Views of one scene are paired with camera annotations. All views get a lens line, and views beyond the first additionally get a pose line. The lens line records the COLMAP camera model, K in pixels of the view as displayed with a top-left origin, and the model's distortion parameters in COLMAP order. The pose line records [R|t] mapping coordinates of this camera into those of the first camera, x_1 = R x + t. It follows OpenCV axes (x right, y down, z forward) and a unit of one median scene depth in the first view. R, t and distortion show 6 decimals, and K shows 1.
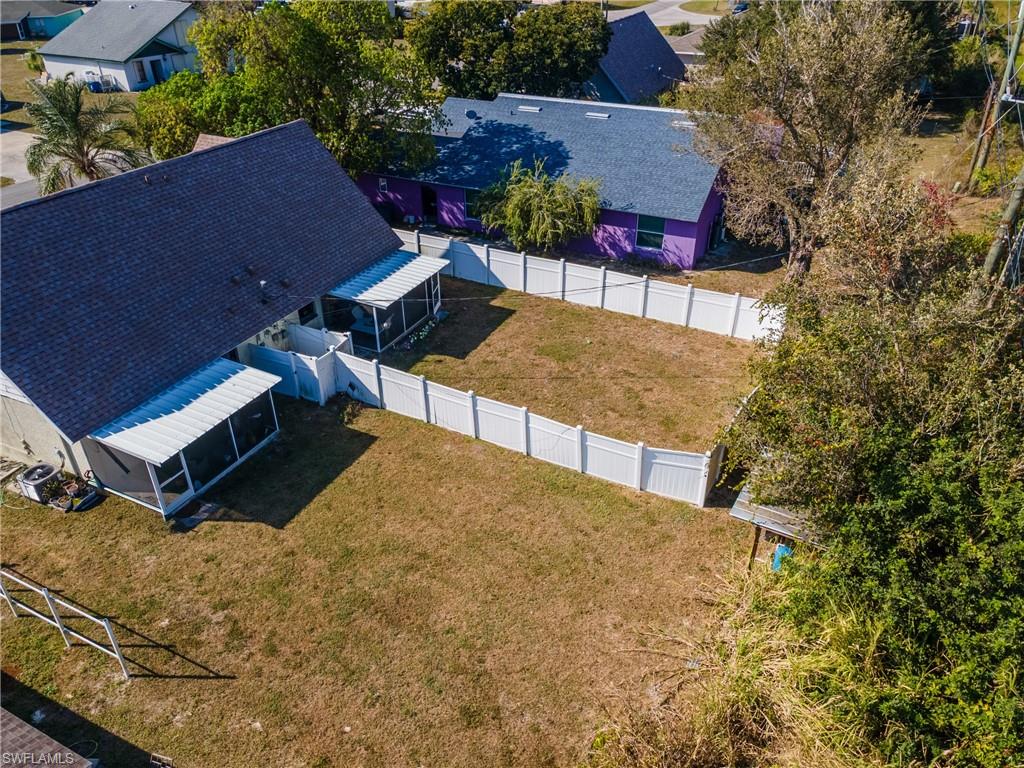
lens RADIAL K [[749.1, 0, 506.5], [0, 749.1, 378.9], [0, 0, 1]] dist [0.037053, 0.015857]
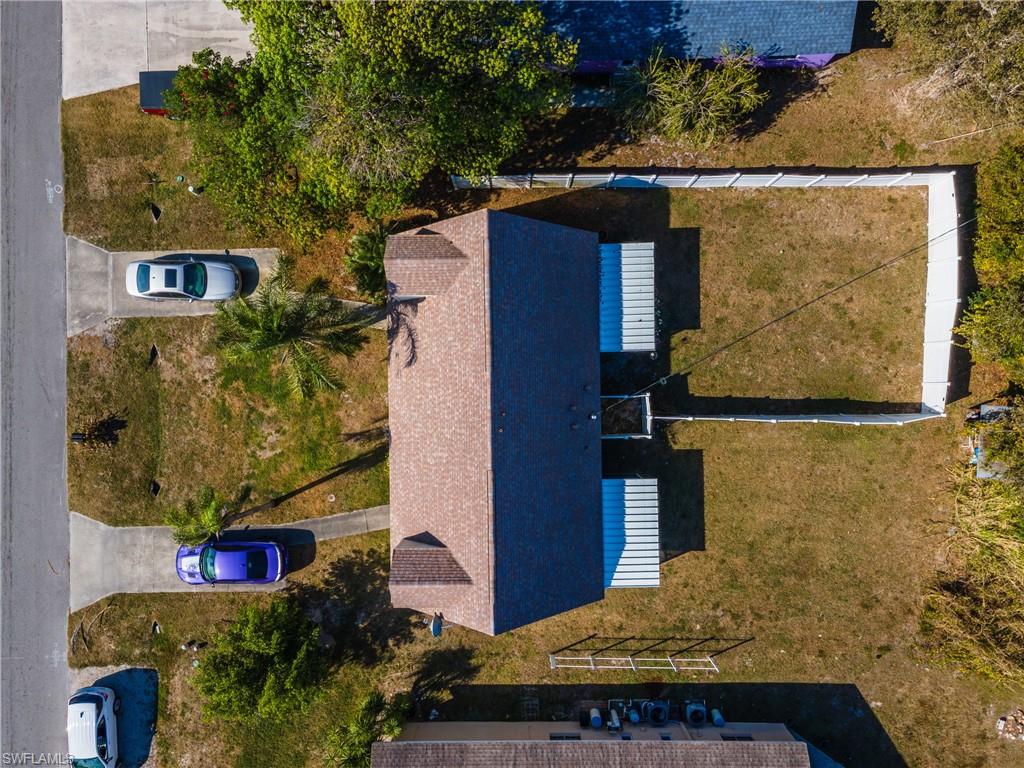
lens RADIAL K [[749.1, 0, 508.4], [0, 749.1, 385.2], [0, 0, 1]] dist [0.037053, 0.015857]
pose [[0.892063, -0.451790, -0.010447, -0.499922], [0.248246, 0.470584, 0.846714, -1.494410], [-0.377621, -0.757916, 0.531945, 0.530761]]
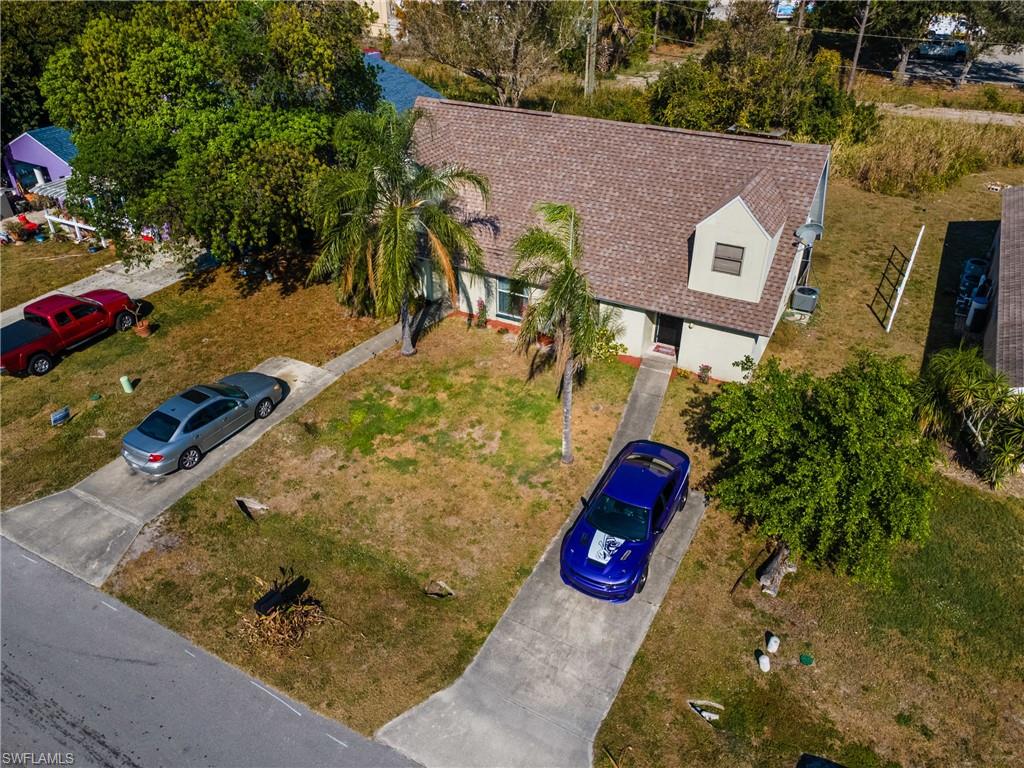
lens RADIAL K [[749.1, 0, 504.8], [0, 749.1, 391.6], [0, 0, 1]] dist [0.037053, 0.015857]
pose [[0.053388, -0.541565, 0.838962, -1.936814], [0.523376, 0.730691, 0.438369, -0.650577], [-0.850428, 0.415689, 0.322452, 1.120732]]
